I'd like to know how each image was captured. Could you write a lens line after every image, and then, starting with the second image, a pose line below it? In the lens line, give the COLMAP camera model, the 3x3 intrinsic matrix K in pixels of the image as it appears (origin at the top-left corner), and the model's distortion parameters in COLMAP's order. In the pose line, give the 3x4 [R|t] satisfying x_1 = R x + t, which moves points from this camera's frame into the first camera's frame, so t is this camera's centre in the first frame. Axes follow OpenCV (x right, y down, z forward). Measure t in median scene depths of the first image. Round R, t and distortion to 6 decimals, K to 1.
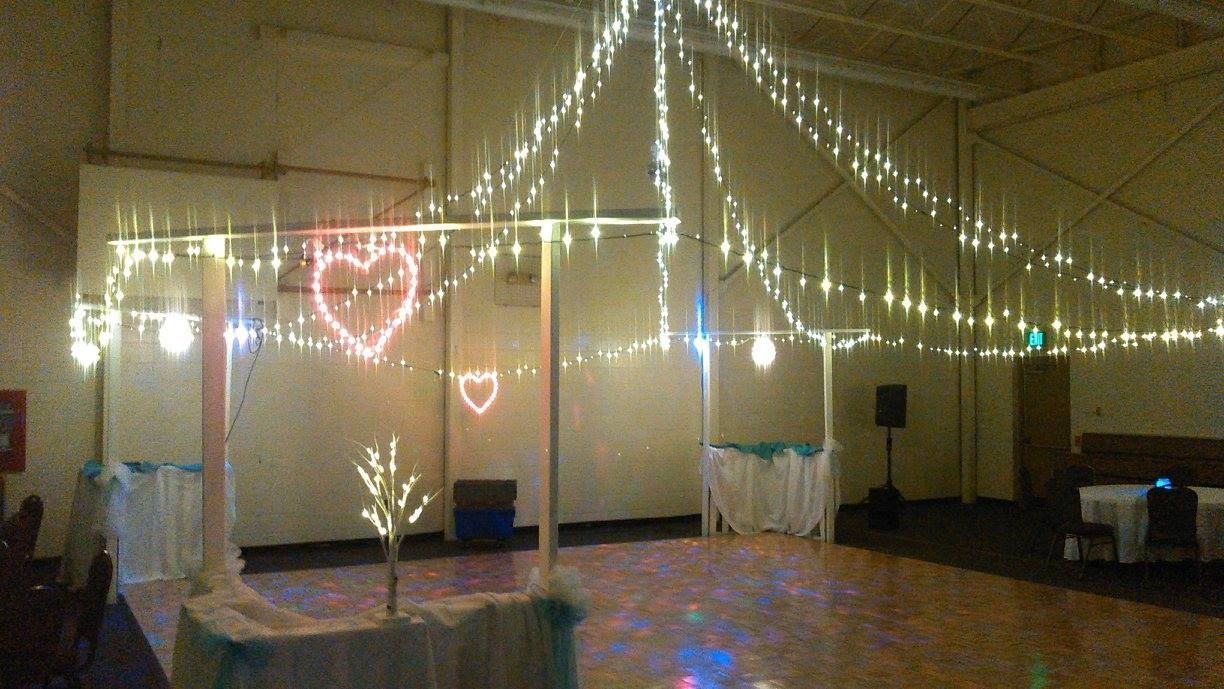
lens RADIAL K [[1083.4, 0, 612.0], [0, 1083.4, 344.5], [0, 0, 1]] dist [-0.001534, 0.000731]
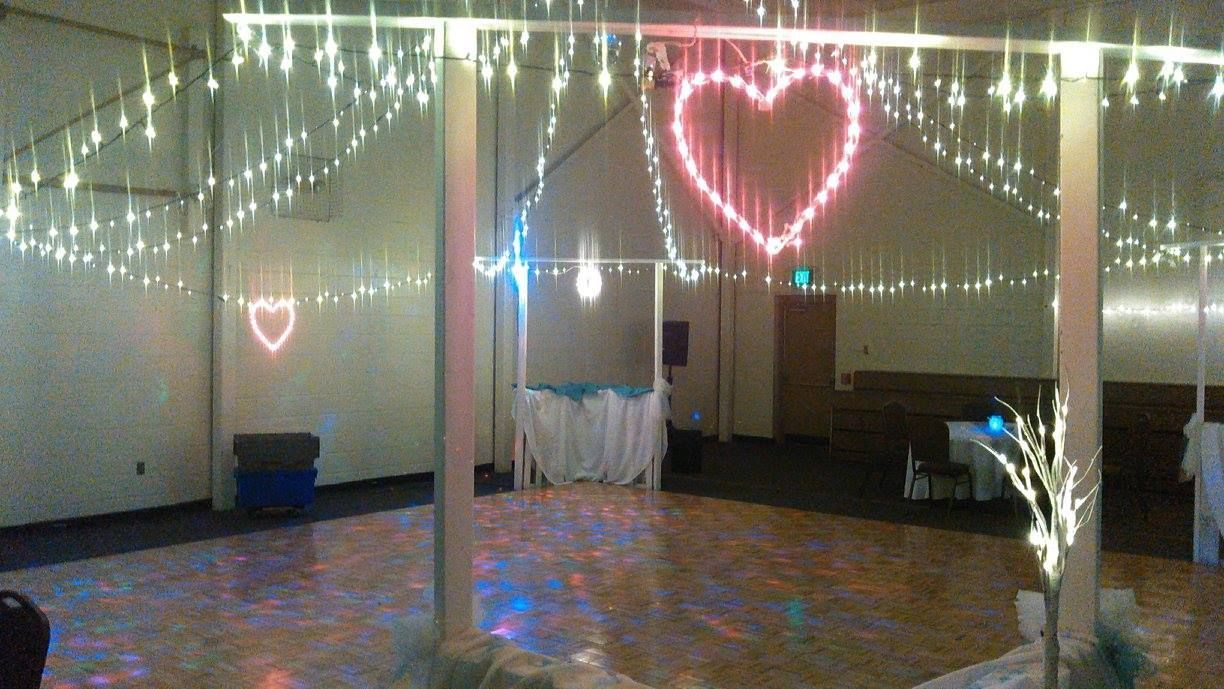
lens RADIAL K [[1083.4, 0, 612.0], [0, 1083.4, 344.5], [0, 0, 1]] dist [-0.001534, 0.000731]
pose [[0.931542, 0.003442, 0.363618, -0.168647], [-0.024410, 0.998292, 0.053083, 0.010077], [-0.362814, -0.058325, 0.930035, 0.158841]]
